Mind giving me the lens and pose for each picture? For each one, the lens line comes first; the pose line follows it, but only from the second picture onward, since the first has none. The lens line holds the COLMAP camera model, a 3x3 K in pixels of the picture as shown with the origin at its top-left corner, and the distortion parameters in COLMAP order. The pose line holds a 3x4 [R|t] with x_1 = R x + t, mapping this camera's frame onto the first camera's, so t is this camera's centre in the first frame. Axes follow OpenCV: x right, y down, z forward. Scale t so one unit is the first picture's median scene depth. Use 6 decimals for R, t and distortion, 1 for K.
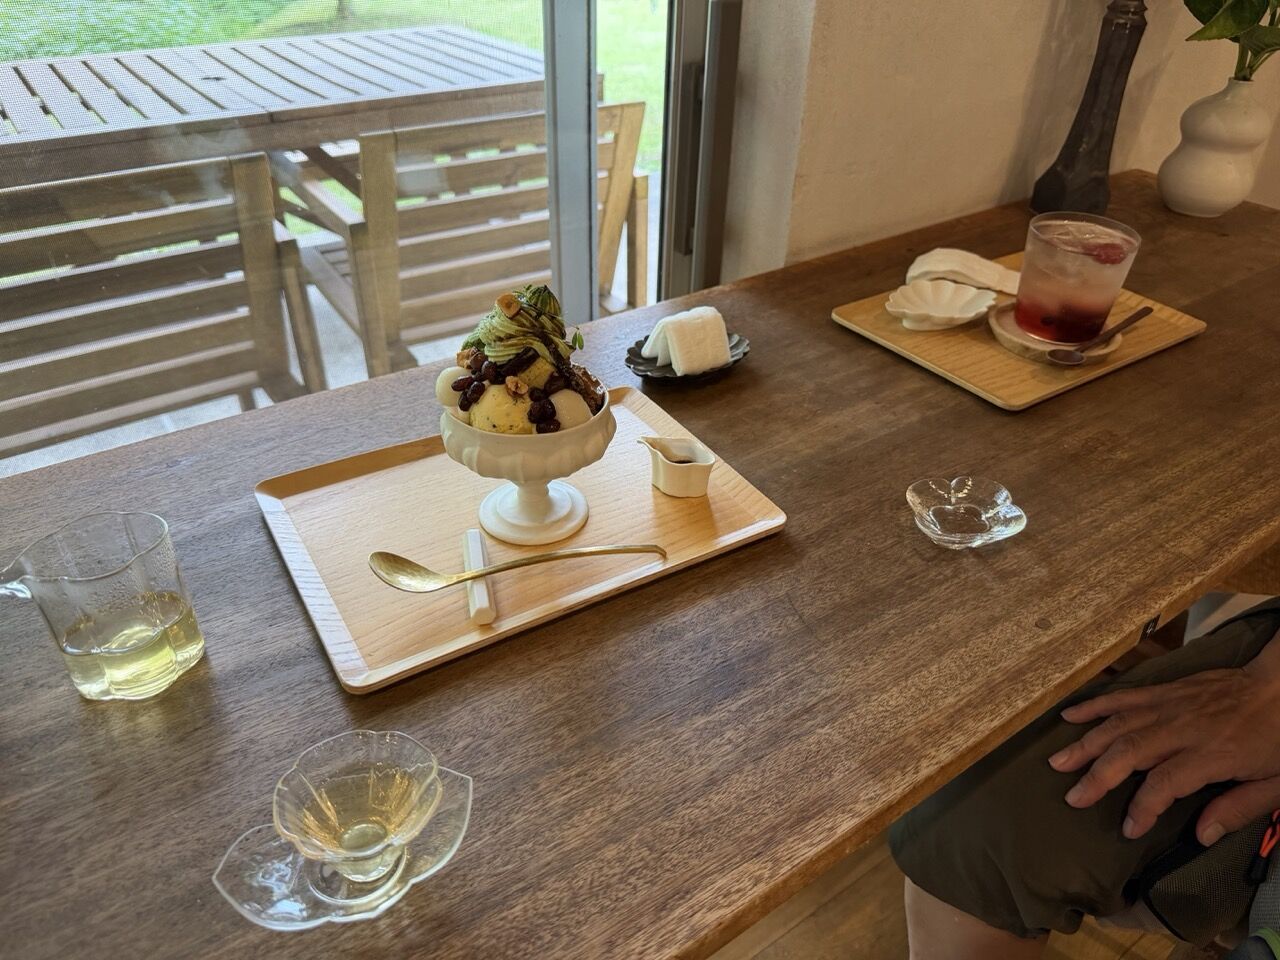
lens RADIAL K [[921.2, 0, 640.0], [0, 921.2, 480.0], [0, 0, 1]] dist [-0.011058, -0.007830]
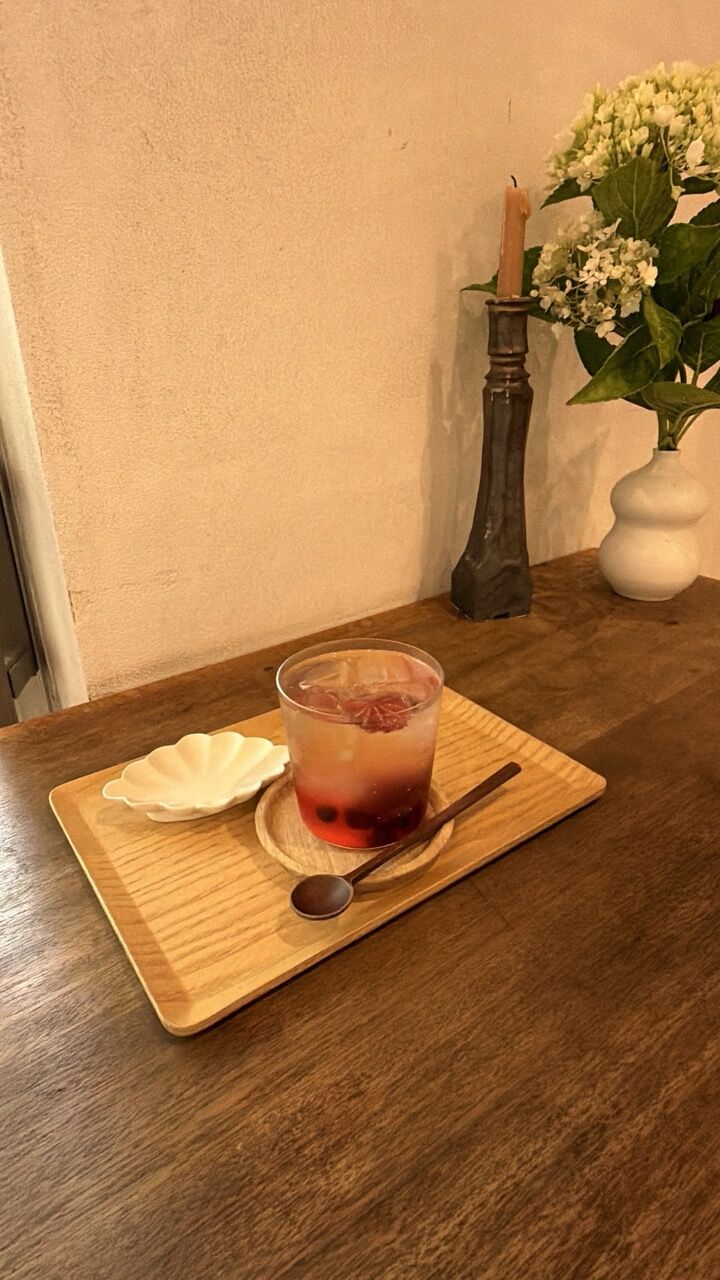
lens RADIAL K [[699.6, 0, 360.0], [0, 699.6, 640.0], [0, 0, 1]] dist [-0.015573, -0.000579]
pose [[0.998636, -0.050300, 0.013972, 0.426696], [0.052053, 0.979775, -0.193214, -0.179071], [-0.003971, 0.193678, 0.981057, 0.466952]]
